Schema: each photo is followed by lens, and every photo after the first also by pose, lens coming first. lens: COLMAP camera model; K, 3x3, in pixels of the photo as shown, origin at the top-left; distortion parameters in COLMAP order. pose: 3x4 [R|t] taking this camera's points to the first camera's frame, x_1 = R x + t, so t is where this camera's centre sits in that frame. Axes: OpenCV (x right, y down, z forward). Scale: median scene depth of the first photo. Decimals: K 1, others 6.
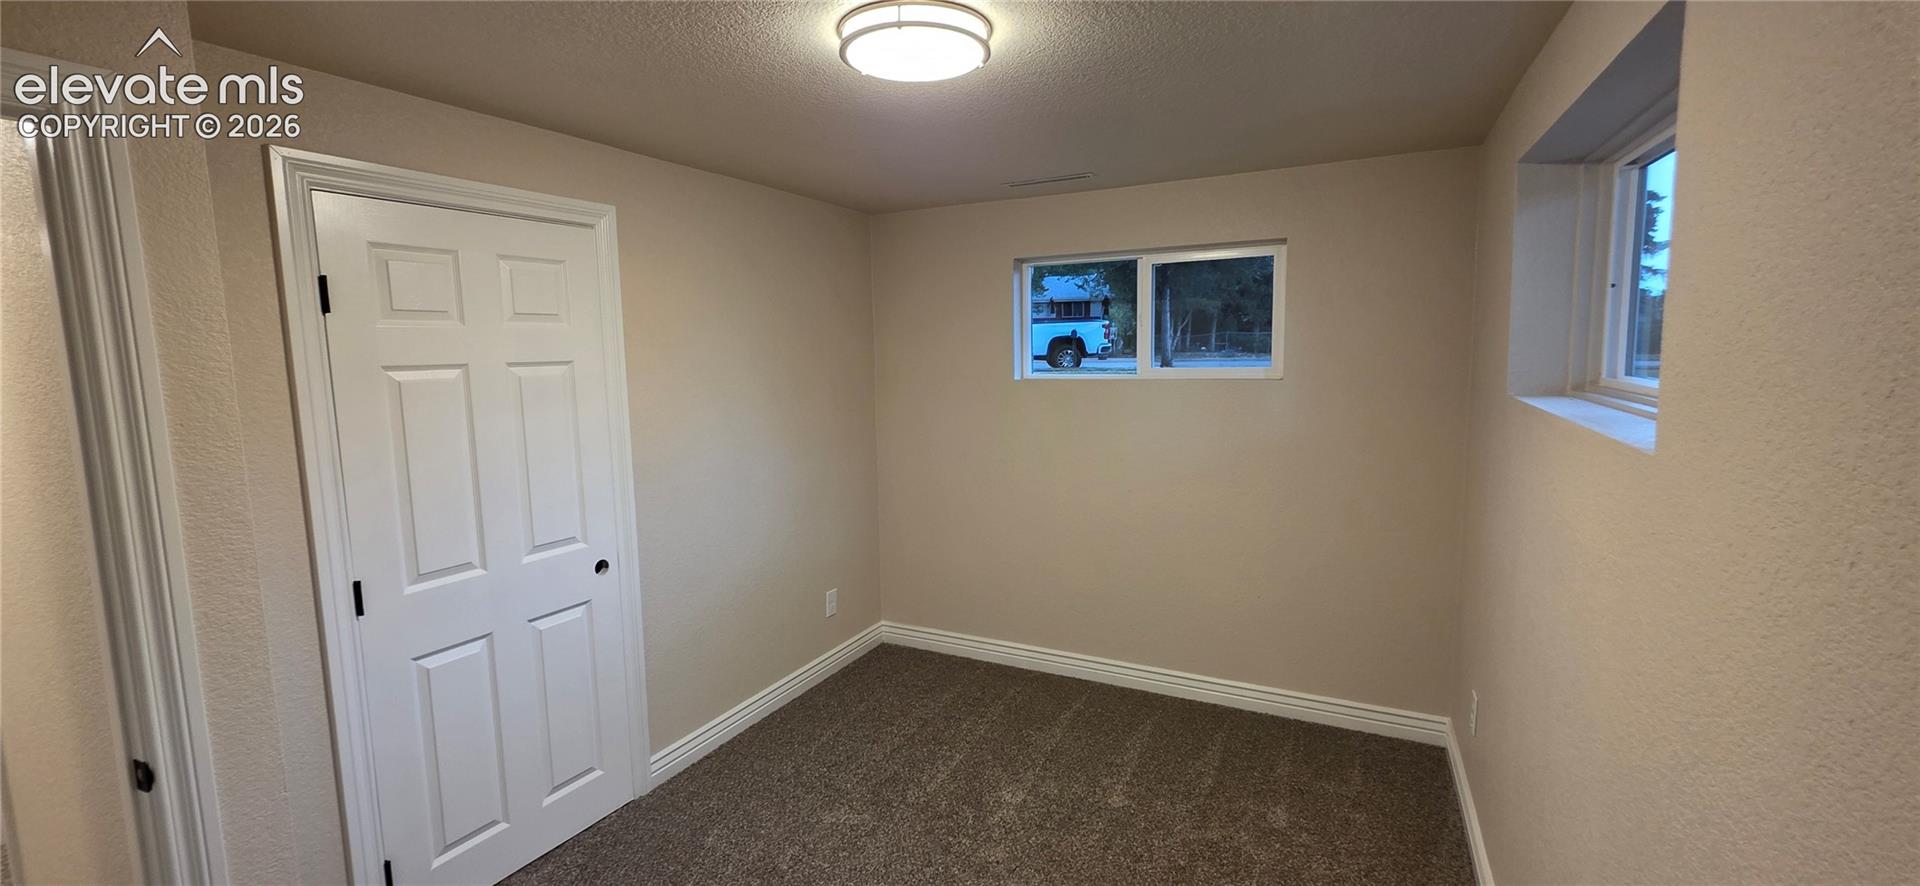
lens RADIAL K [[767.6, 0, 968.0], [0, 767.6, 438.1], [0, 0, 1]] dist [0.001856, -0.000112]
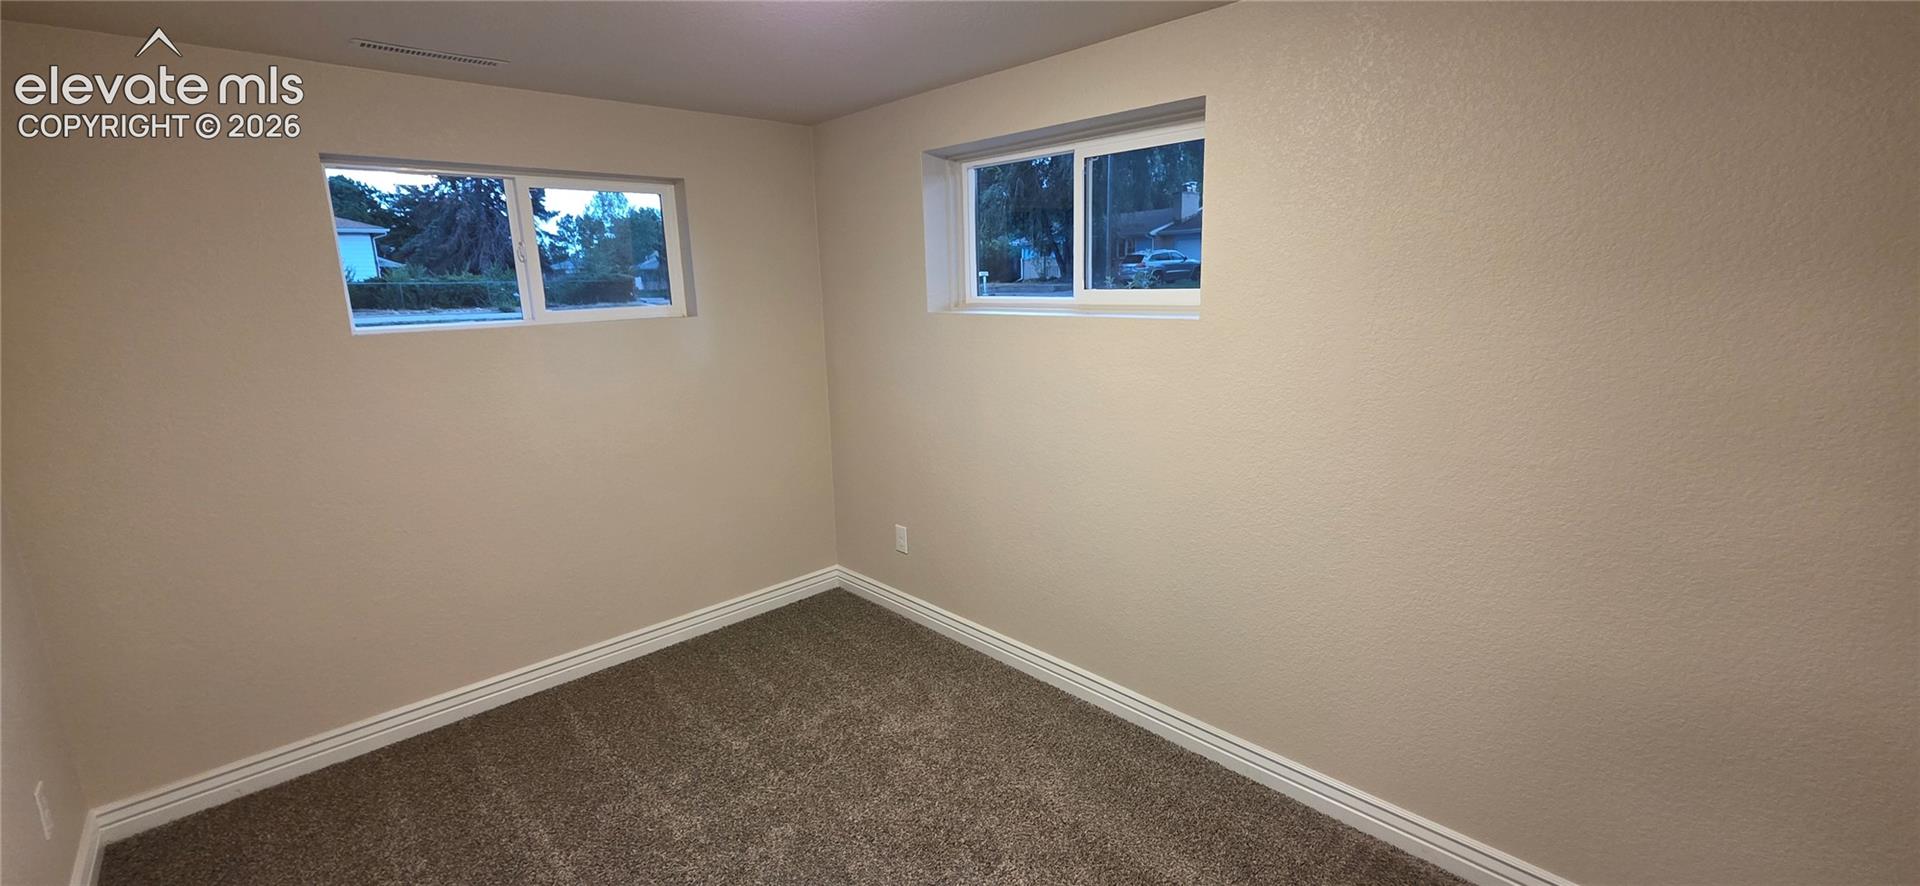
lens RADIAL K [[767.6, 0, 968.0], [0, 767.6, 438.1], [0, 0, 1]] dist [0.001856, -0.000112]
pose [[0.337326, -0.192722, 0.921450, -0.466740], [0.129848, 0.978990, 0.157221, -0.028566], [-0.932390, 0.066614, 0.355263, 0.293818]]
